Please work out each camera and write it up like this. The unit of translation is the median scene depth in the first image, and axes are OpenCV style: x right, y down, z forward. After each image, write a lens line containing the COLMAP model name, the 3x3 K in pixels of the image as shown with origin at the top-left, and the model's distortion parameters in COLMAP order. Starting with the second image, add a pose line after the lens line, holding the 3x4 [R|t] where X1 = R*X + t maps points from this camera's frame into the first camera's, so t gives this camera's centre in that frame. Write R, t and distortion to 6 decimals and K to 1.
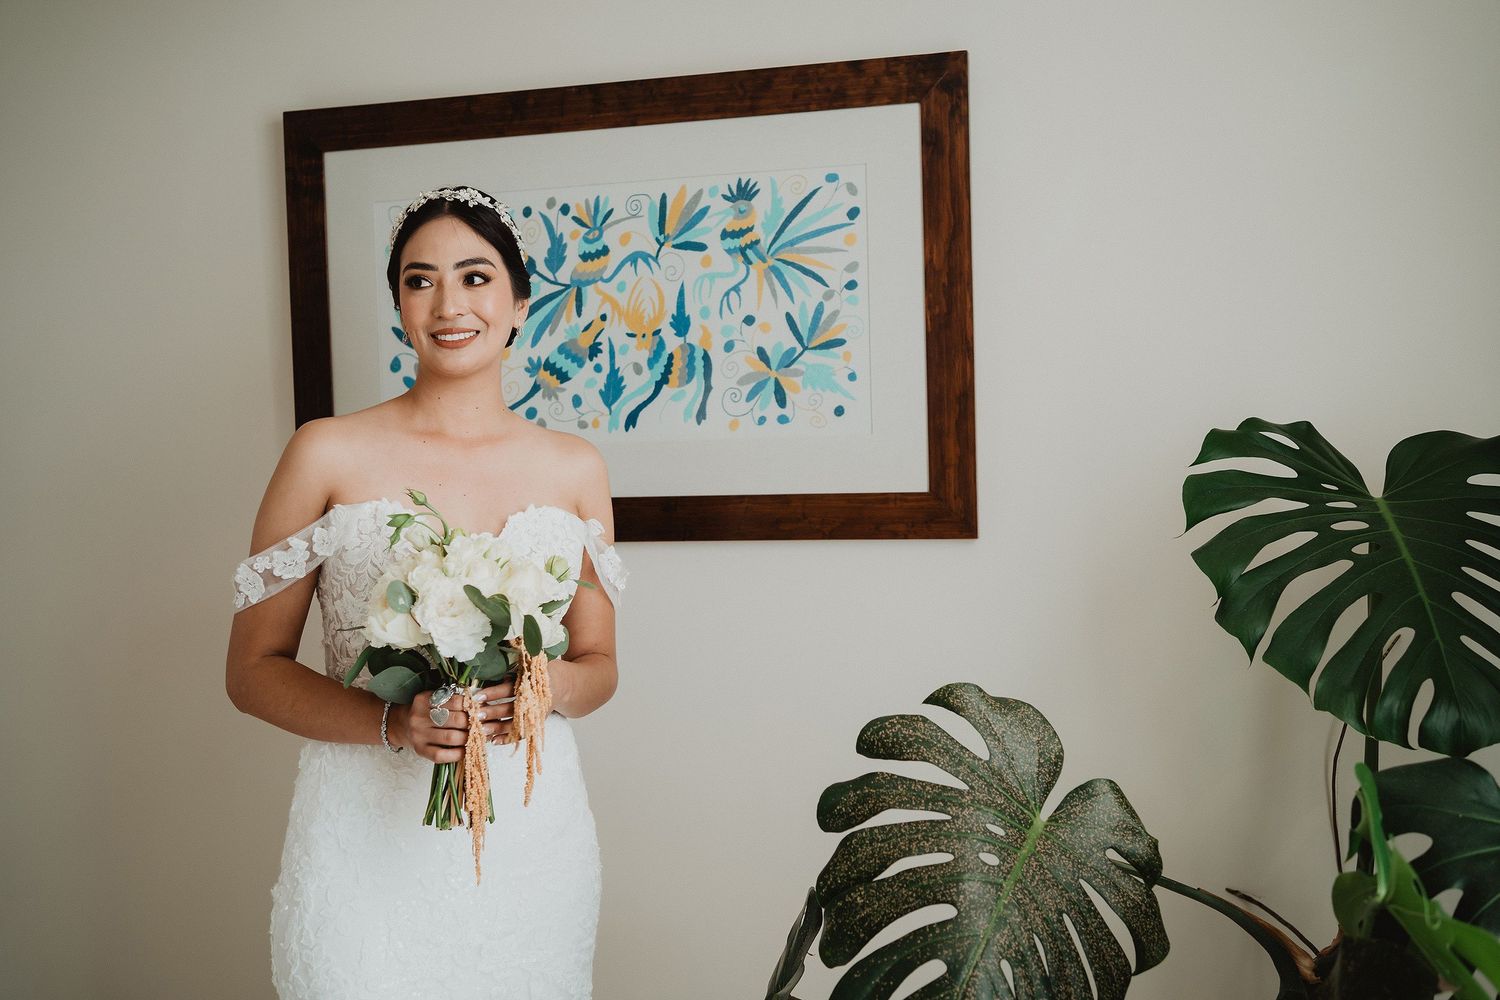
lens RADIAL K [[1538.5, 0, 750.0], [0, 1538.5, 493.8], [0, 0, 1]] dist [-0.026030, 0.000000]
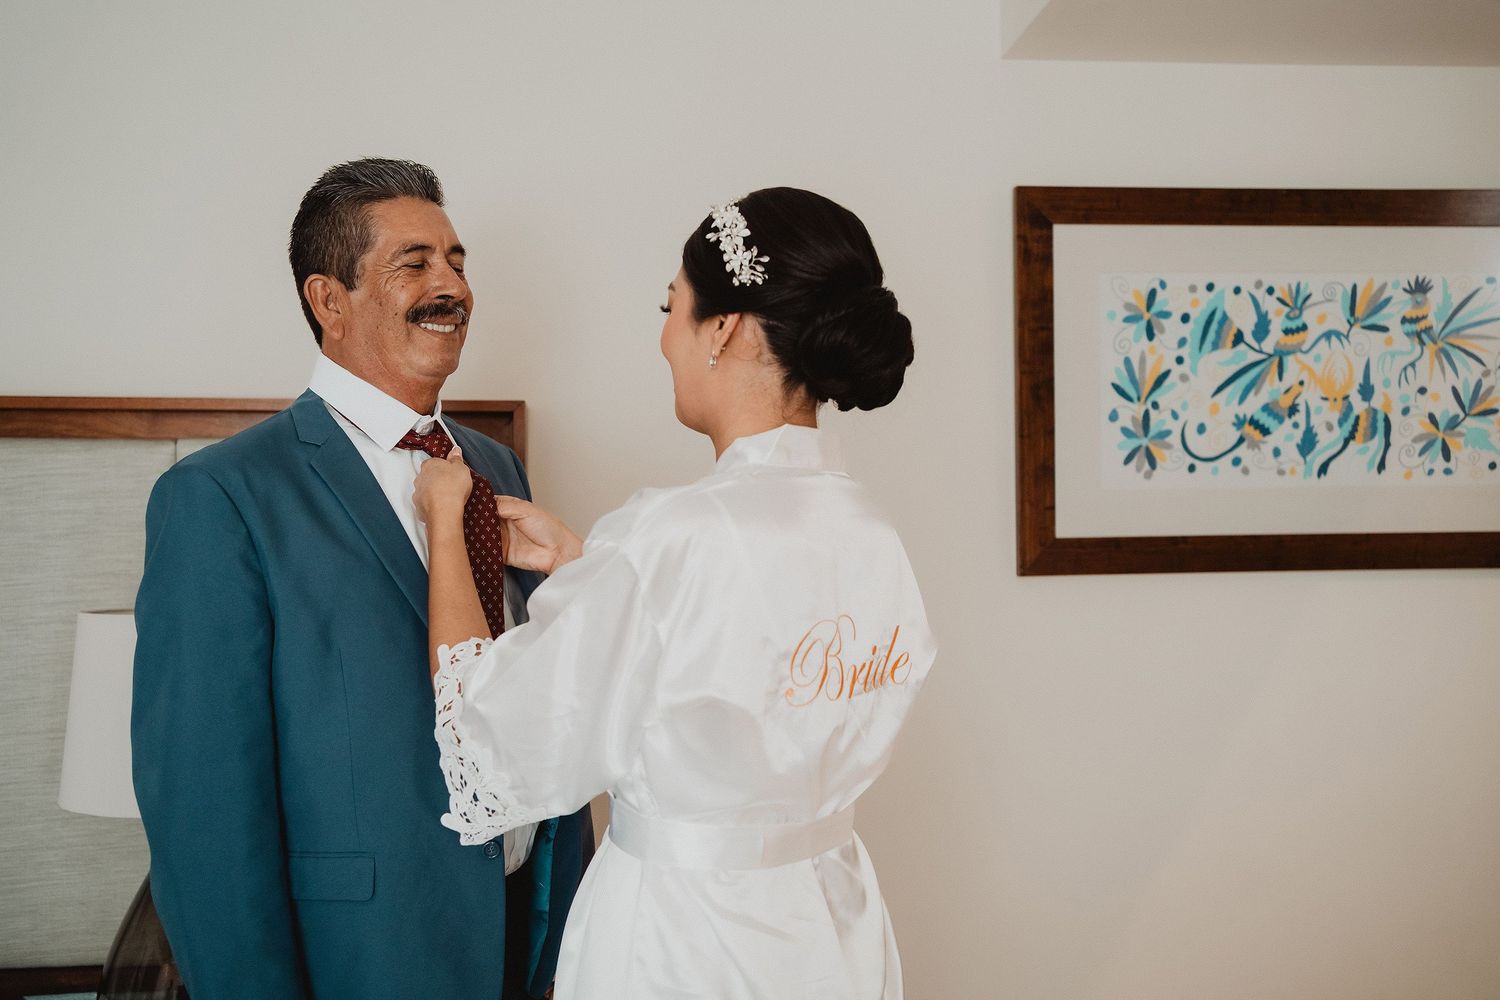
lens RADIAL K [[1538.5, 0, 749.9], [0, 1538.5, 505.5], [0, 0, 1]] dist [-0.026030, 0.000000]
pose [[0.948020, 0.013994, 0.317903, -0.888170], [-0.005523, 0.999606, -0.027535, 0.015958], [-0.318163, 0.024348, 0.947723, 0.009219]]
